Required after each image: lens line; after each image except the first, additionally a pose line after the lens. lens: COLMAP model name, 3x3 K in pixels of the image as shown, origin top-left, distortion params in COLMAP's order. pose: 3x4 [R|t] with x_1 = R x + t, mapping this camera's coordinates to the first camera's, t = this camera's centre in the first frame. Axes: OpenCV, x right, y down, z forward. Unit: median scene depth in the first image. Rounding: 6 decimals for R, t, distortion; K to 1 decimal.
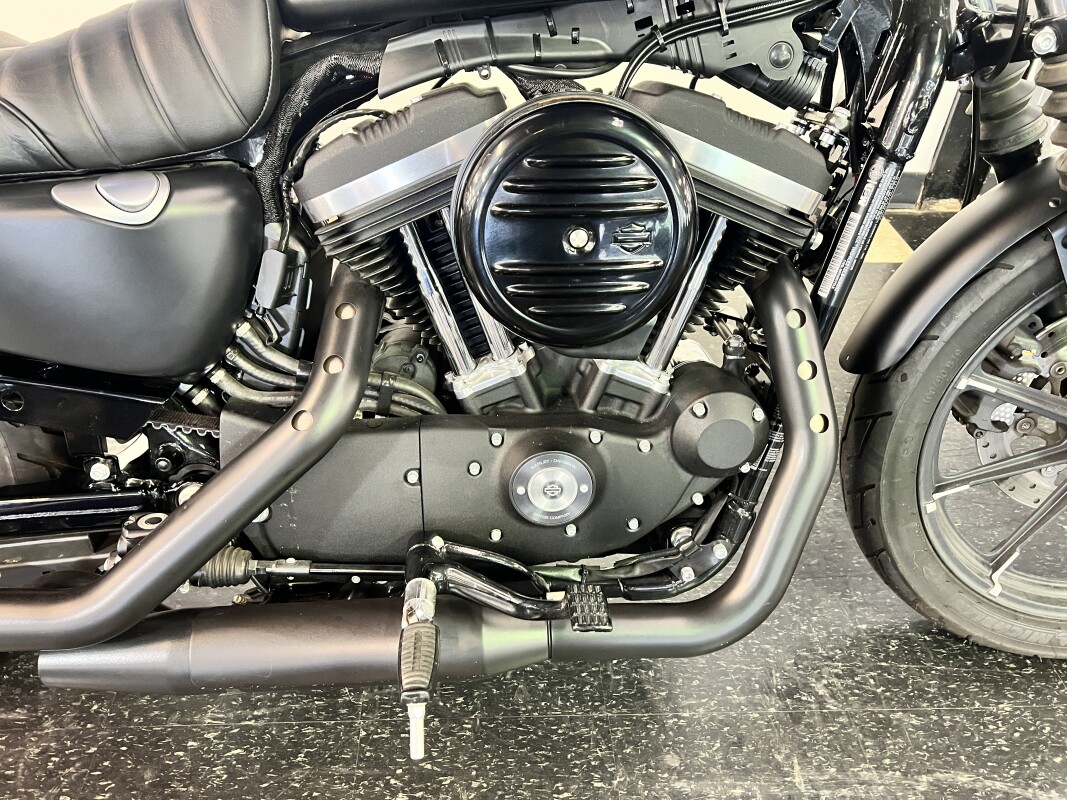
lens RADIAL K [[810.6, 0, 517.8], [0, 810.6, 409.7], [0, 0, 1]] dist [0.045345, -0.047983]
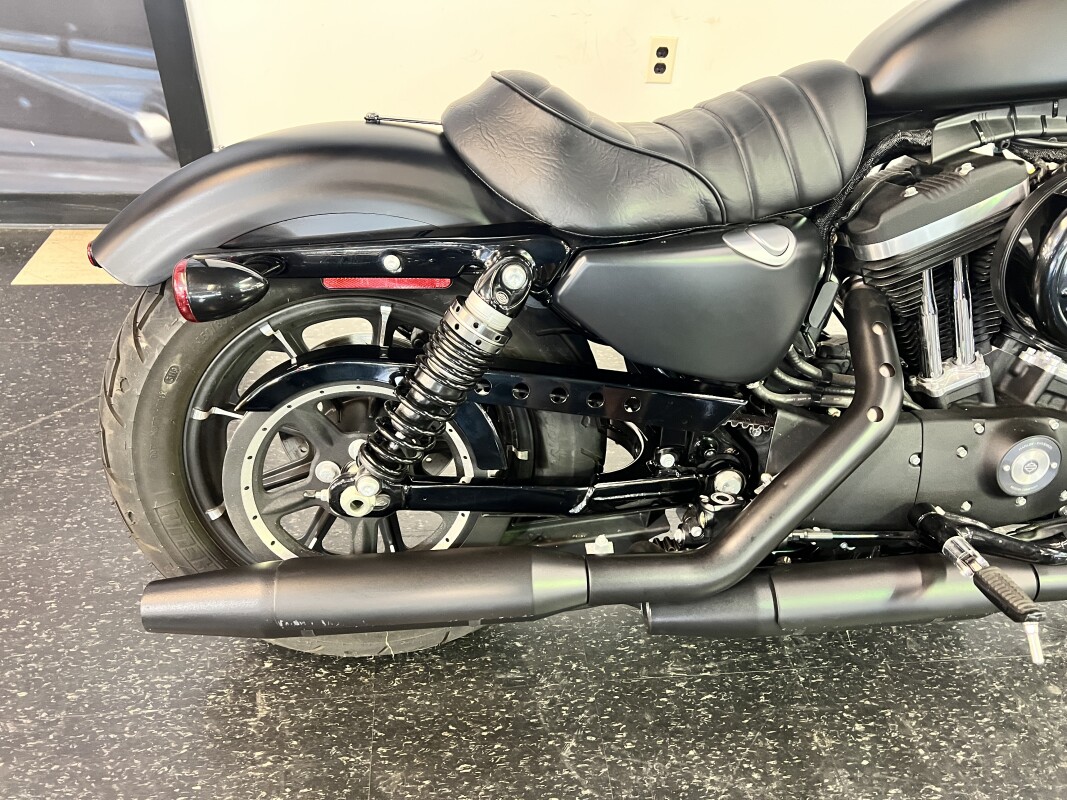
lens RADIAL K [[810.6, 0, 535.7], [0, 810.6, 406.2], [0, 0, 1]] dist [0.045345, -0.047983]
pose [[0.997765, -0.022612, 0.062876, -0.666923], [0.023975, 0.999492, -0.021010, 0.011239], [-0.062369, 0.022471, 0.997800, -0.189851]]
